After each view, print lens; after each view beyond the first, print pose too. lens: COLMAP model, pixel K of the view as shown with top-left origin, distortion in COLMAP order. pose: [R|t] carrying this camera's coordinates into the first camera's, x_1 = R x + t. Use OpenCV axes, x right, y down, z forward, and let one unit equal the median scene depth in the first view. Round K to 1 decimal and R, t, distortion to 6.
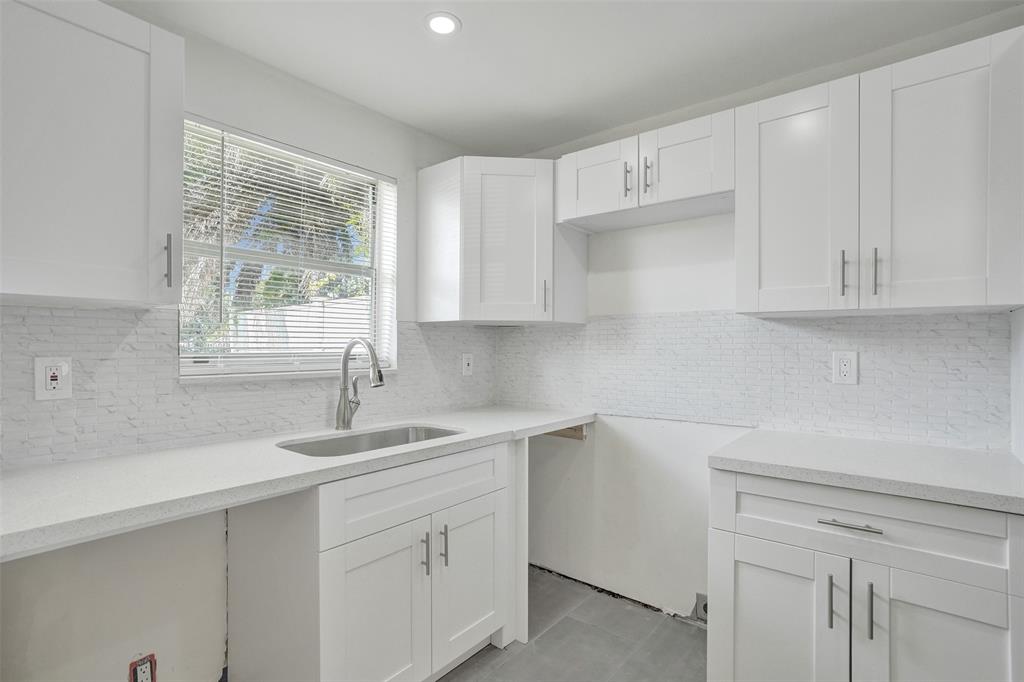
lens RADIAL K [[501.6, 0, 517.1], [0, 501.6, 340.9], [0, 0, 1]] dist [-0.042030, 0.025576]
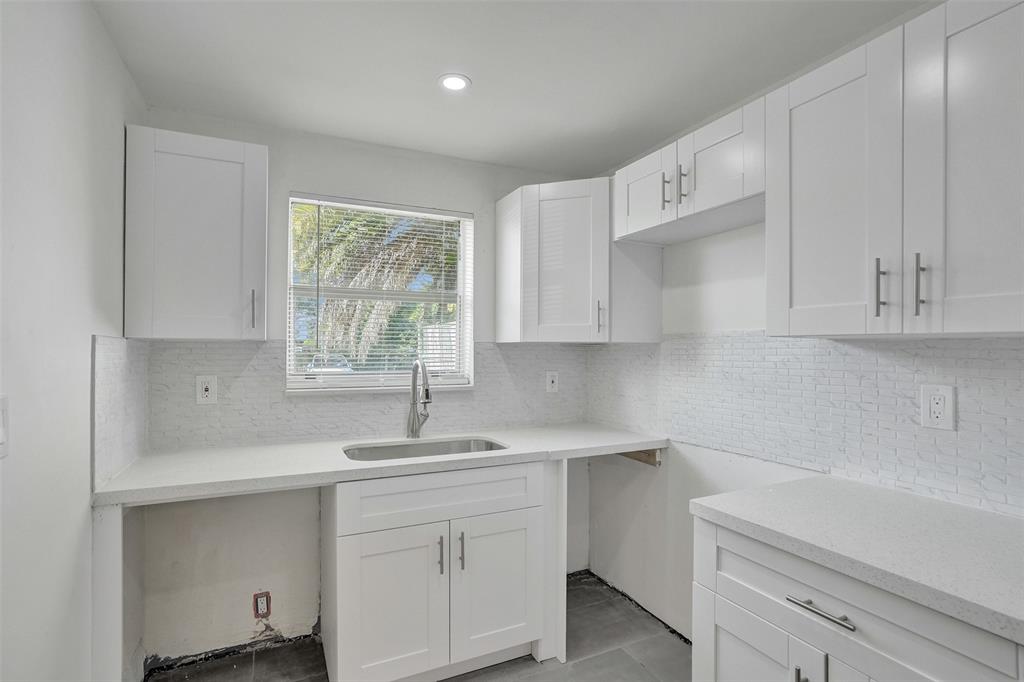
lens RADIAL K [[506.2, 0, 512.0], [0, 506.2, 341.0], [0, 0, 1]] dist [-0.042068, 0.025257]
pose [[0.898555, -0.006915, -0.438807, 0.373682], [0.003725, 0.999960, -0.008129, -0.037754], [0.438845, 0.005670, 0.898545, 0.035964]]
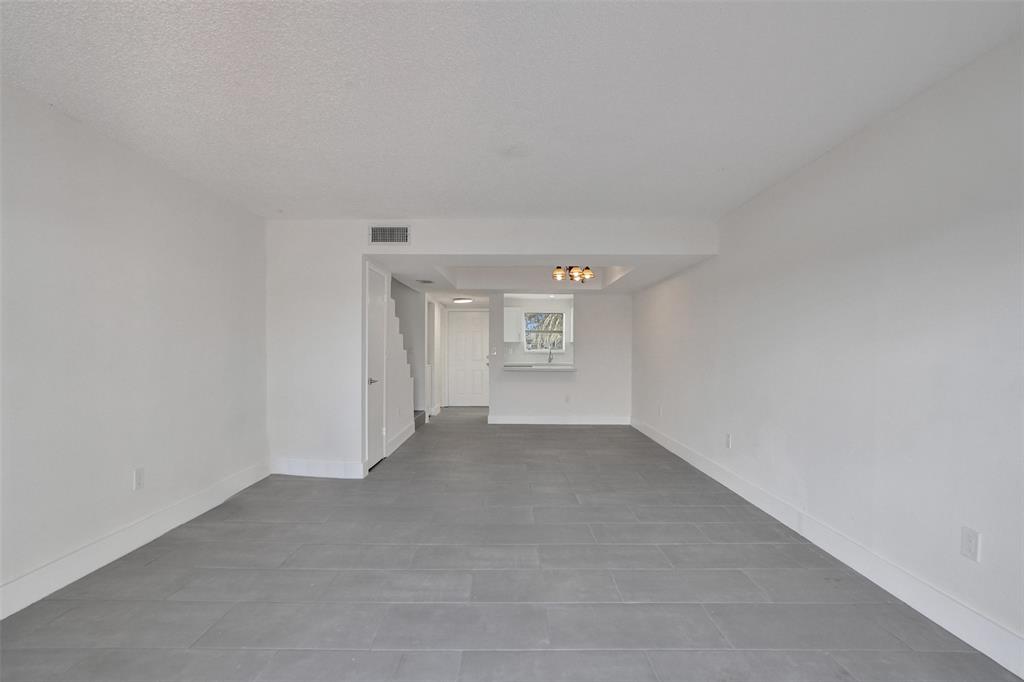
lens RADIAL K [[501.6, 0, 517.1], [0, 501.6, 340.9], [0, 0, 1]] dist [-0.042030, 0.025576]
pose [[0.615988, -0.010860, -0.787681, 3.717150], [0.000237, 0.999907, -0.013601, 0.012192], [0.787756, 0.008192, 0.615933, -2.638722]]
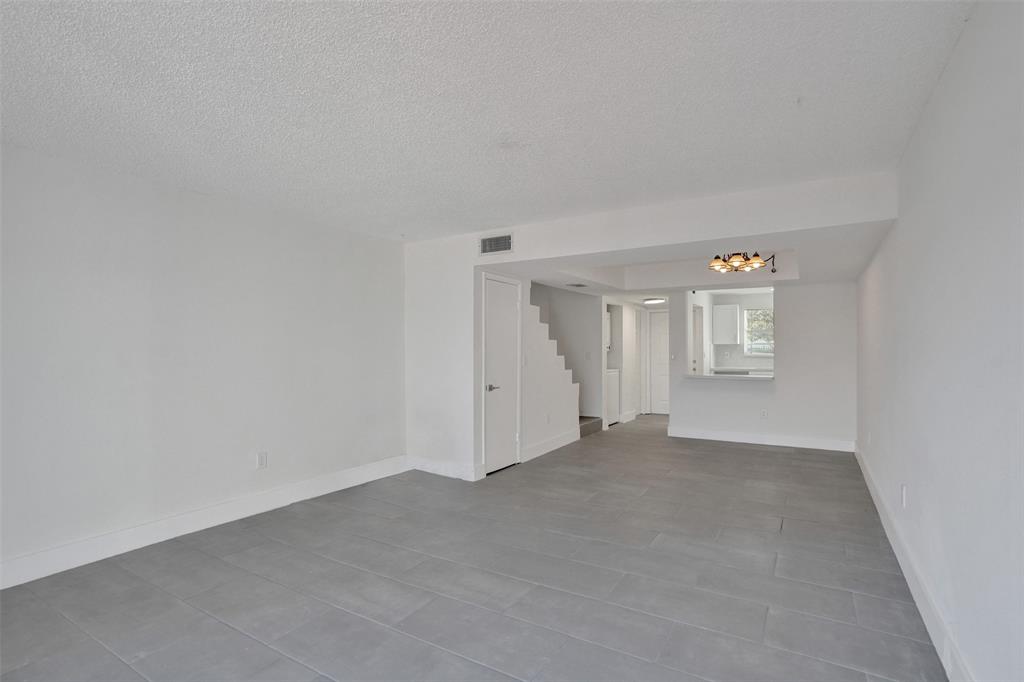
lens RADIAL K [[501.6, 0, 517.1], [0, 501.6, 340.9], [0, 0, 1]] dist [-0.042030, 0.025576]
pose [[0.114843, -0.018268, -0.993216, 3.876505], [0.008495, 0.999812, -0.017408, -0.015401], [0.993347, -0.006438, 0.114977, -1.862912]]
